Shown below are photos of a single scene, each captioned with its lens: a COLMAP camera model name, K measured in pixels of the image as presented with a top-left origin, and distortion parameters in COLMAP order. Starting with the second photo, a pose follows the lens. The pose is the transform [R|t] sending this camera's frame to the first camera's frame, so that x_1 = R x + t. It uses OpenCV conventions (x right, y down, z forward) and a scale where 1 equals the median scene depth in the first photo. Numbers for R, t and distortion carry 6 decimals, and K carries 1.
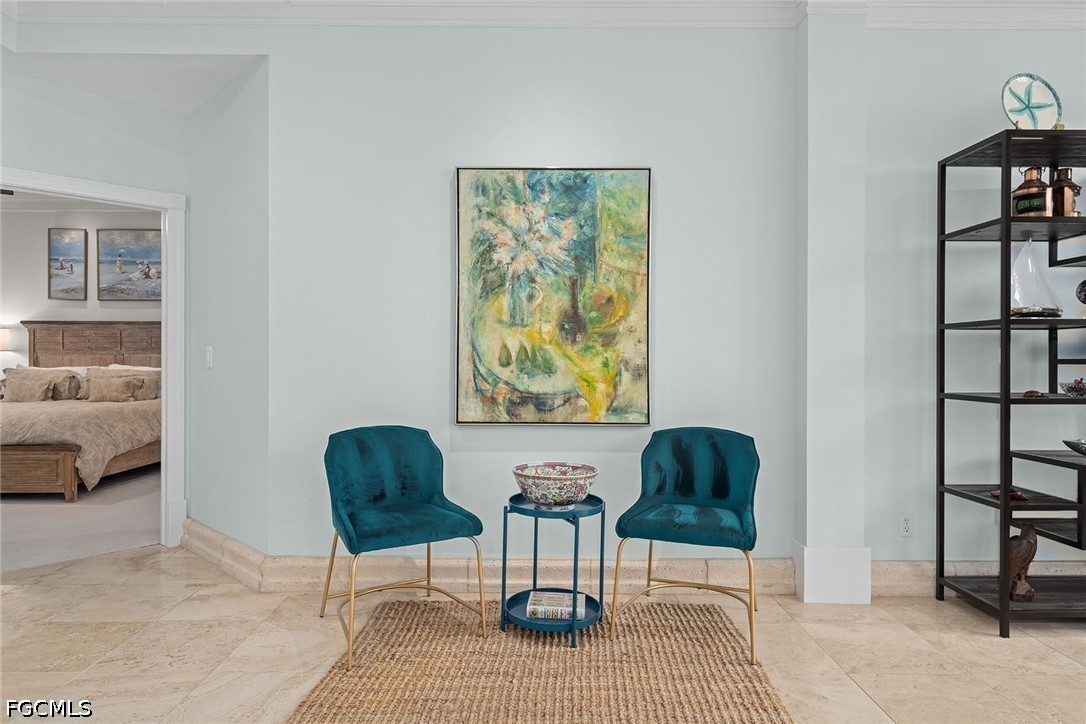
lens RADIAL K [[668.7, 0, 539.3], [0, 668.7, 357.9], [0, 0, 1]] dist [0.005638, 0.000293]
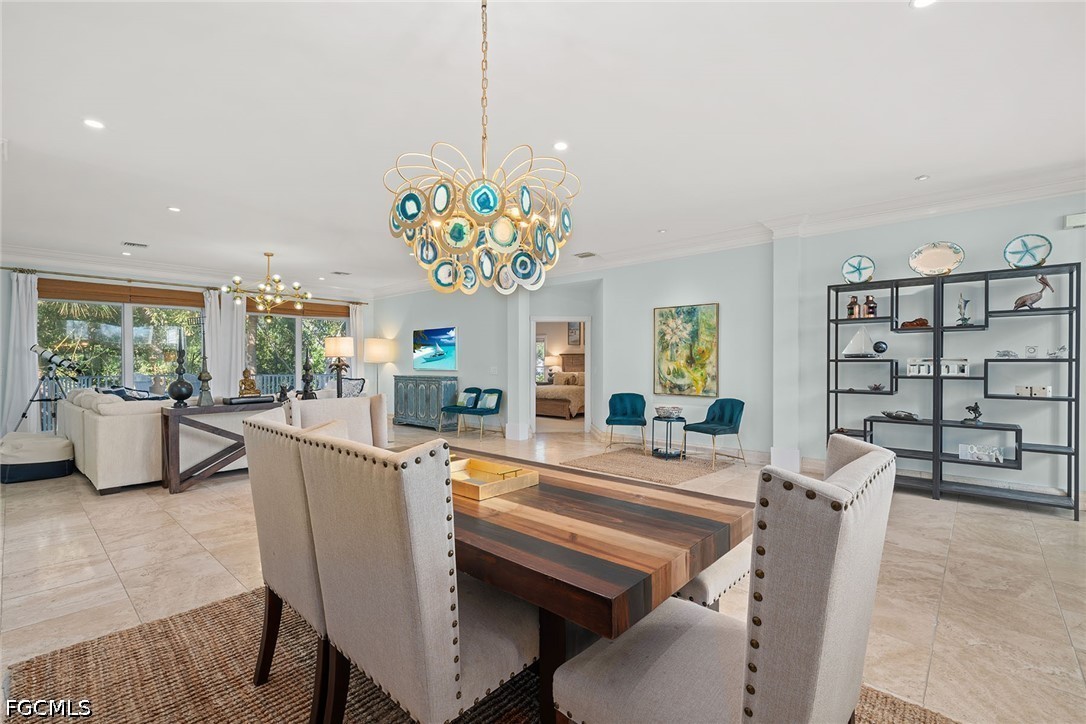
lens RADIAL K [[488.8, 0, 540.6], [0, 488.8, 364.7], [0, 0, 1]] dist [0.000204, 0.000062]
pose [[0.737725, -0.000402, -0.675101, 0.975336], [0.001427, 0.999999, 0.000964, -0.035207], [0.675099, -0.001675, 0.737725, -0.953393]]
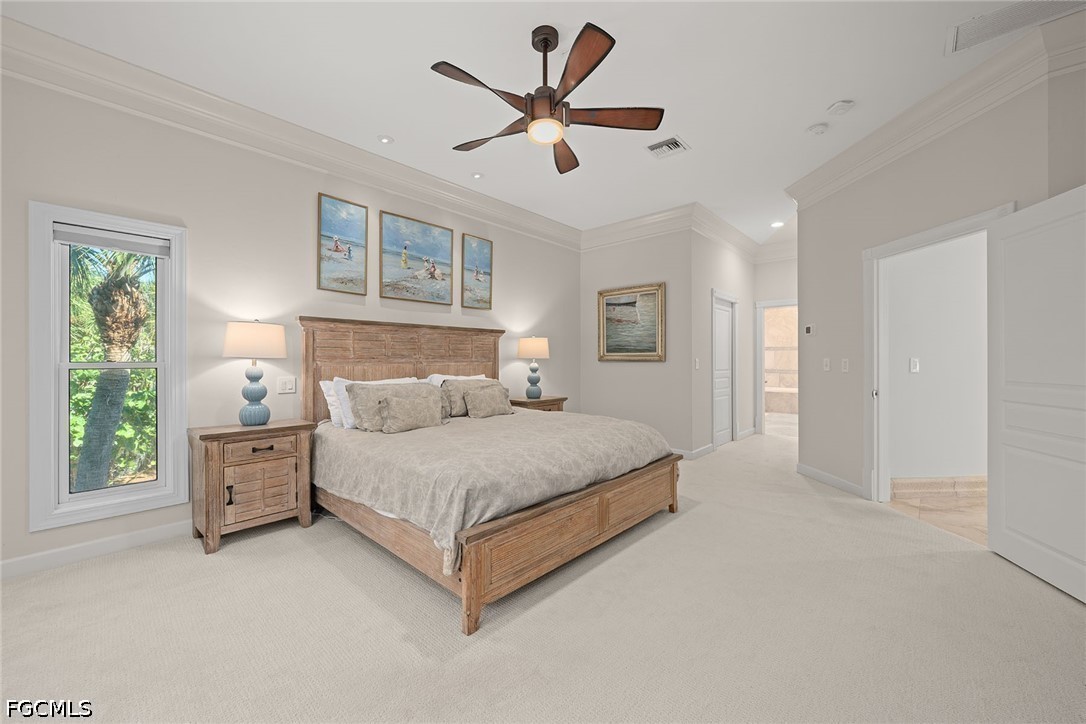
lens RADIAL K [[411.5, 0, 545.2], [0, 411.5, 358.6], [0, 0, 1]] dist [-0.000075, -0.000029]
pose [[0.682283, -0.003018, 0.731081, -2.061918], [0.001407, 0.999995, 0.002815, -0.027328], [-0.731086, -0.000892, 0.682284, 1.178660]]
